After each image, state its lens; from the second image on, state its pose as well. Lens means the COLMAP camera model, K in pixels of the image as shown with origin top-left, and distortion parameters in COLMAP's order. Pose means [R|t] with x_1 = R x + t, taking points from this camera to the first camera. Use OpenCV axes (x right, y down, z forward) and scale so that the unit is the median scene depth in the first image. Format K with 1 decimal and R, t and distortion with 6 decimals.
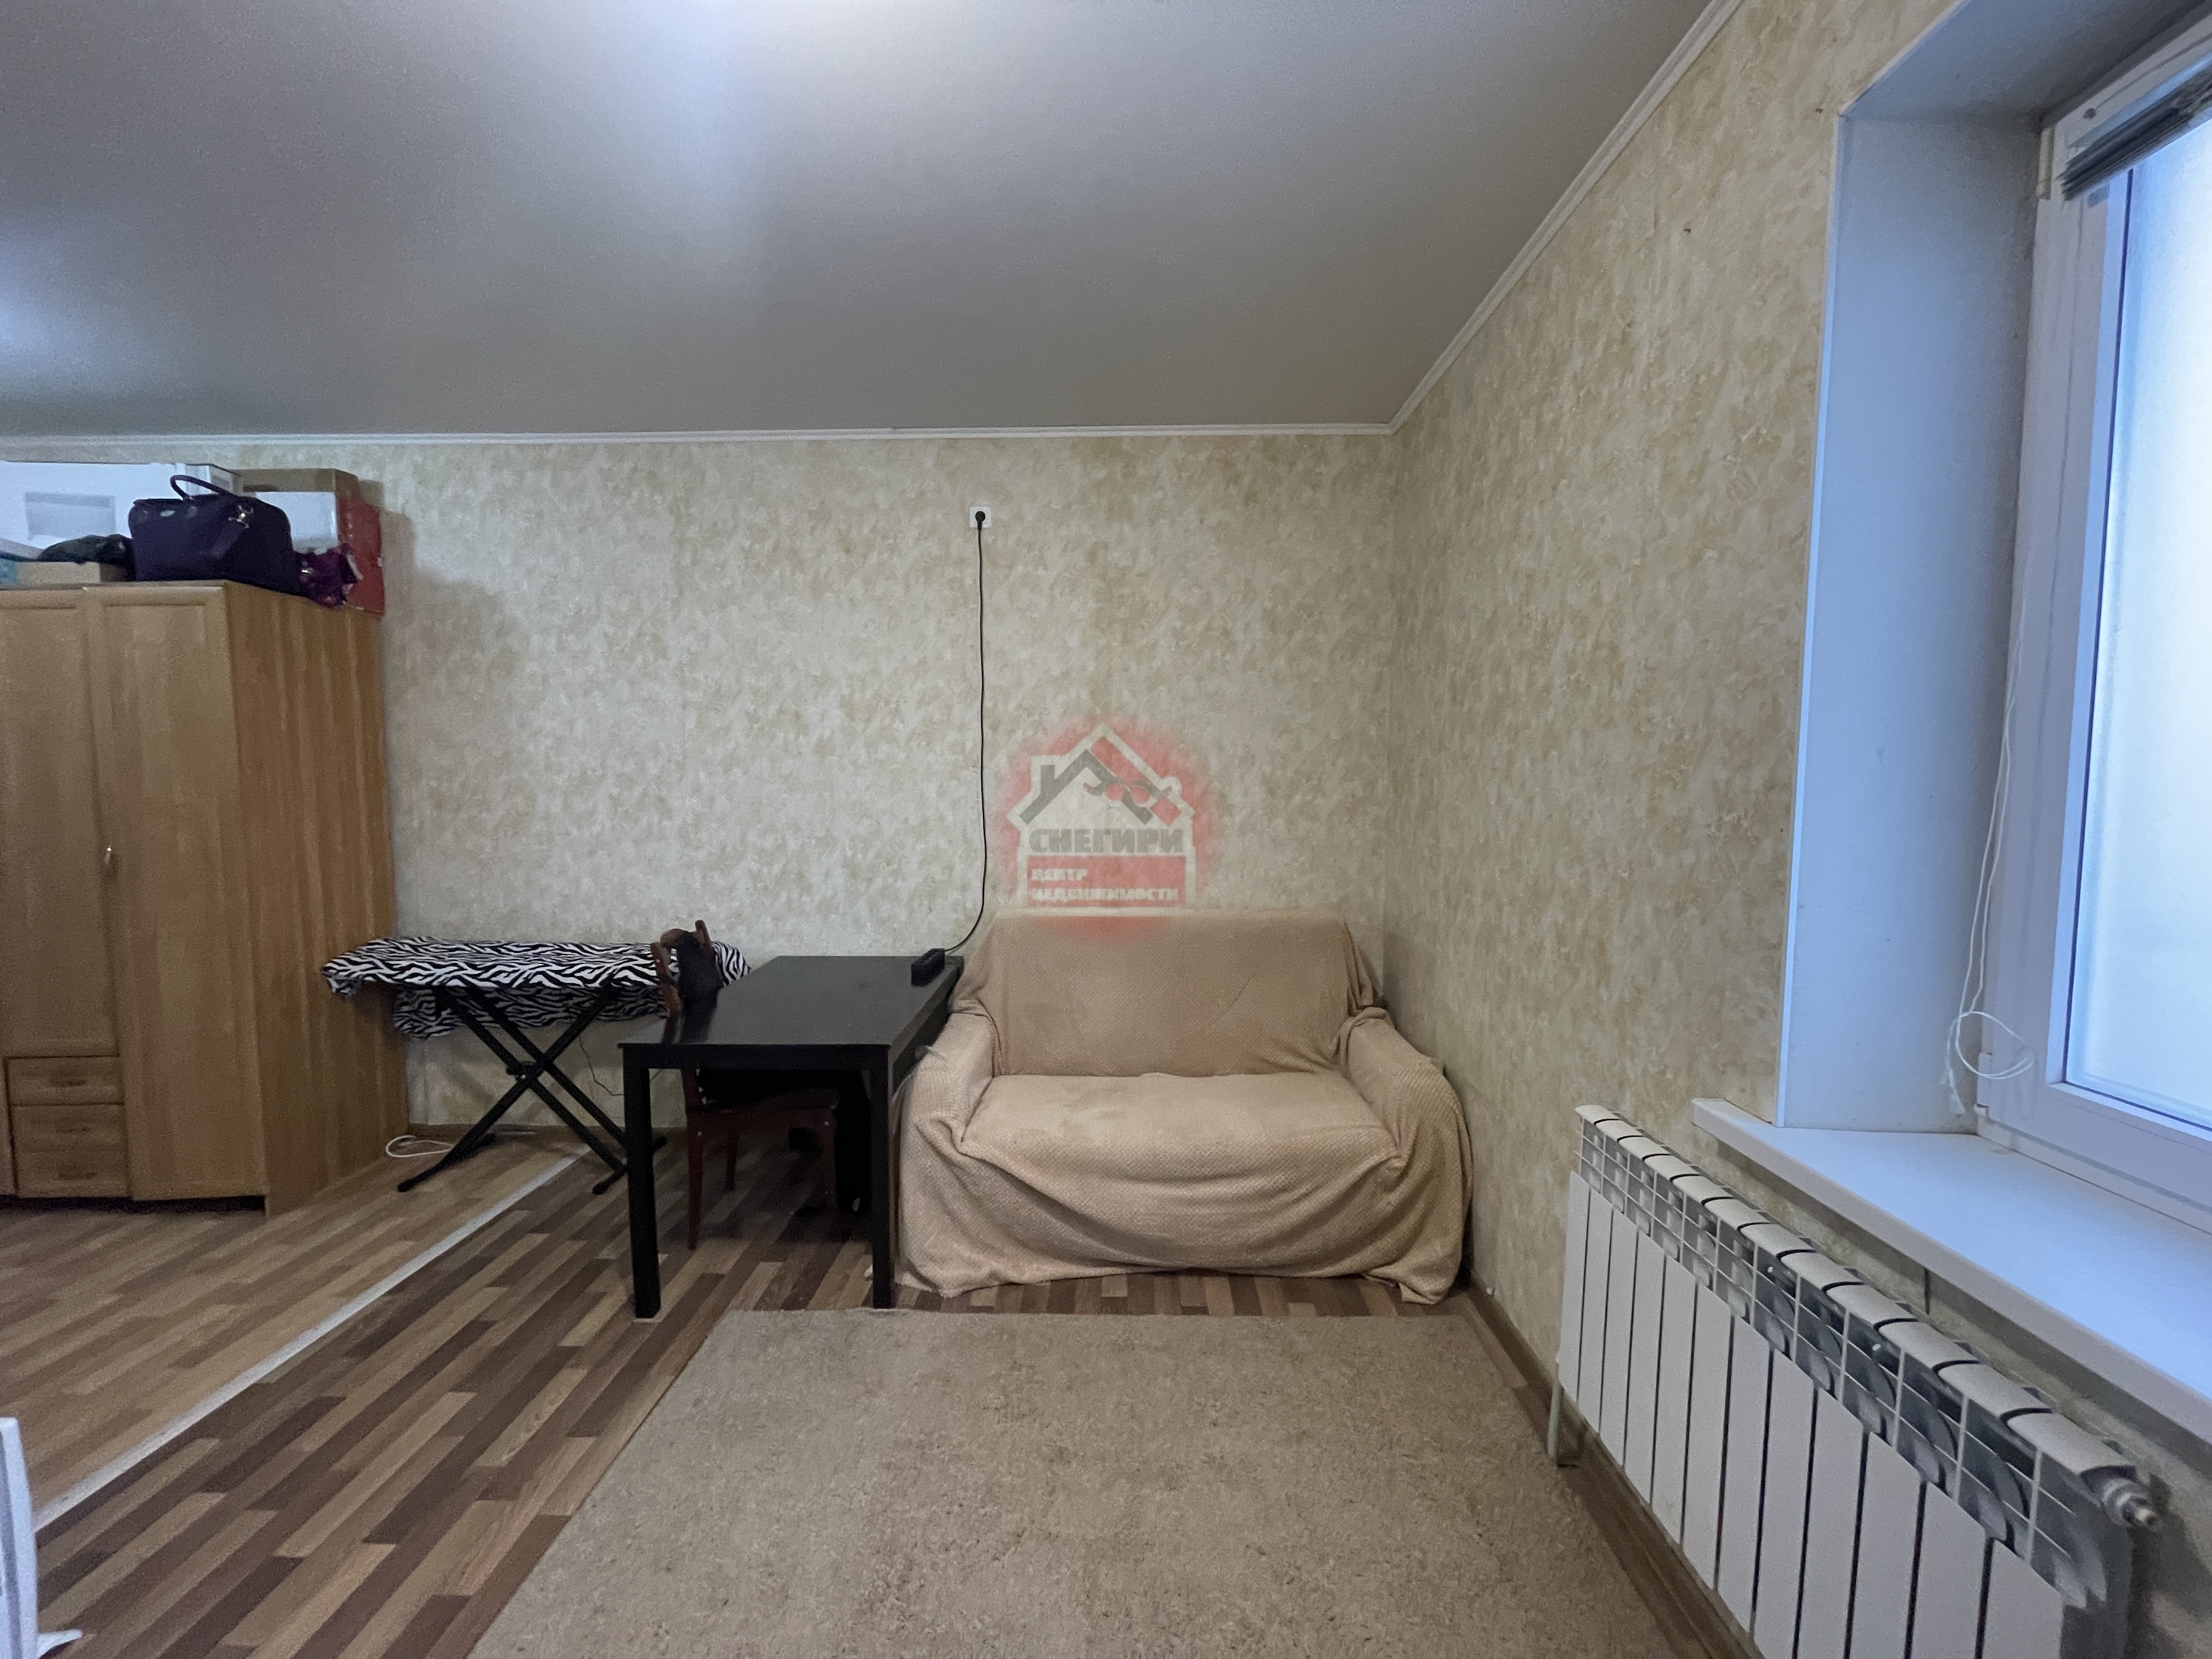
lens RADIAL K [[890.4, 0, 1097.3], [0, 890.4, 838.1], [0, 0, 1]] dist [-0.002548, 0.000637]
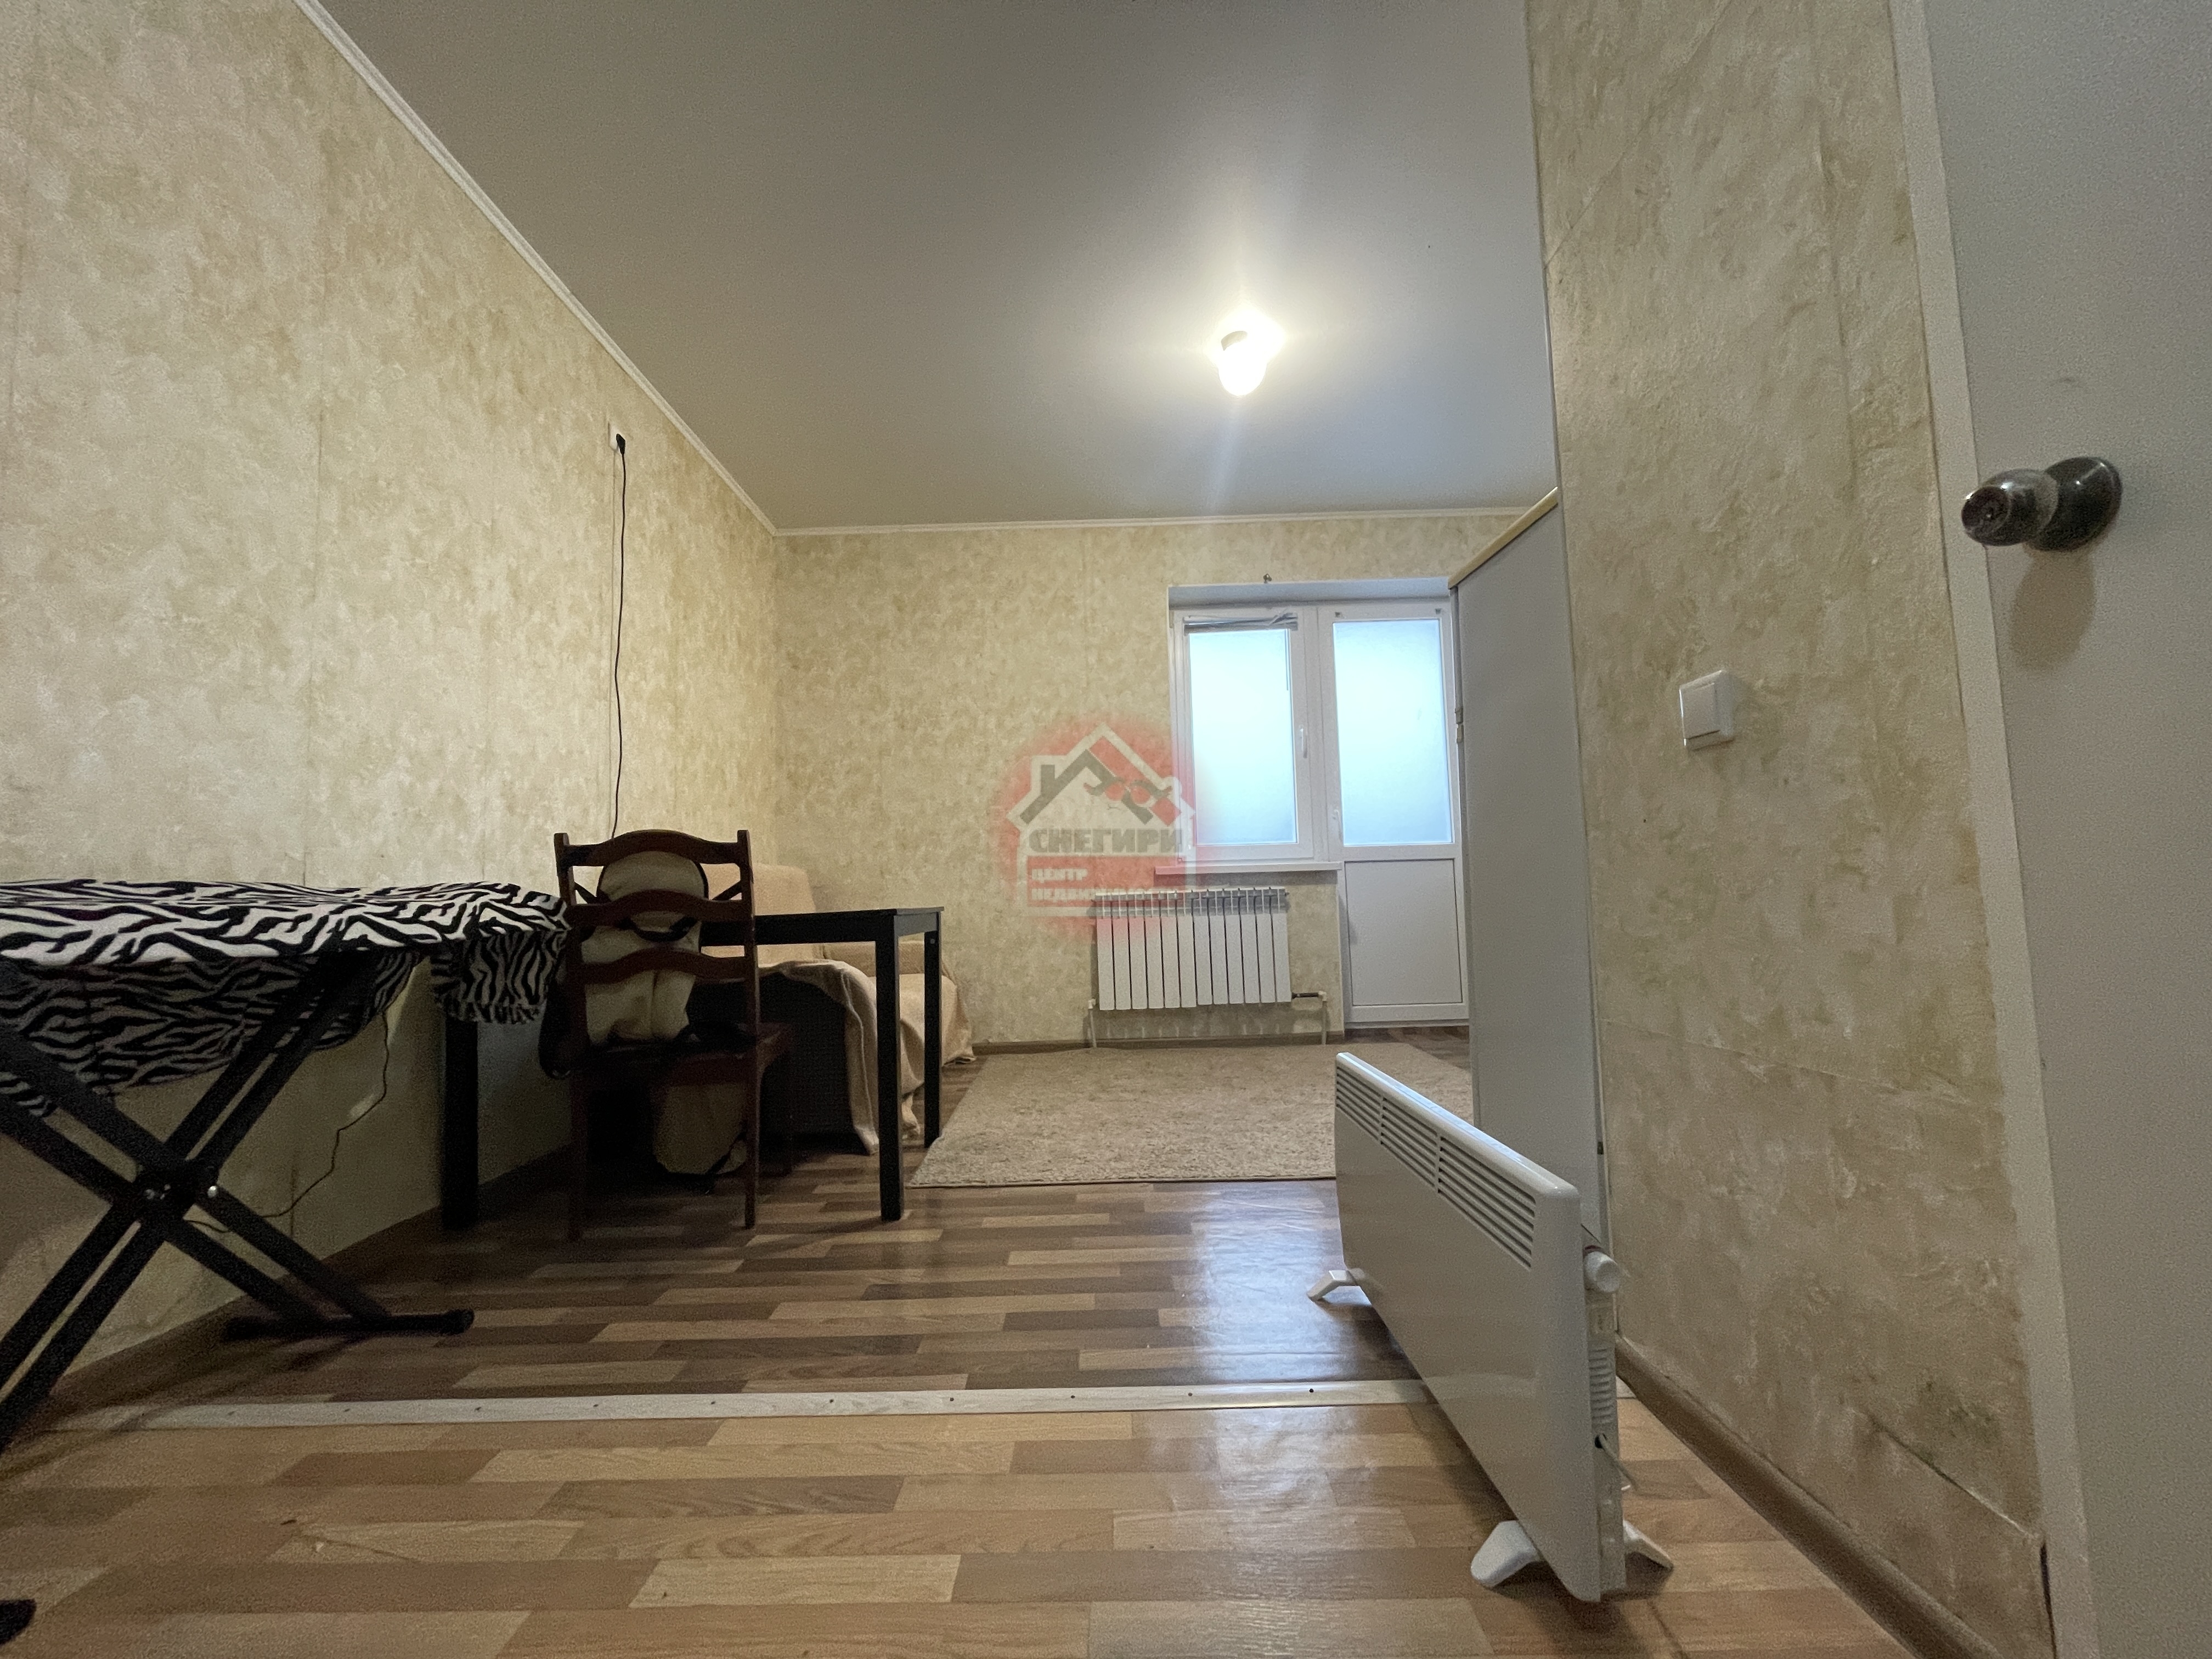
lens RADIAL K [[890.4, 0, 1097.9], [0, 890.4, 836.5], [0, 0, 1]] dist [-0.002548, 0.000637]
pose [[-0.023509, 0.070898, 0.997207, -1.110466], [0.097349, 0.992904, -0.068297, 0.177102], [-0.994973, 0.095472, -0.030244, 0.599044]]
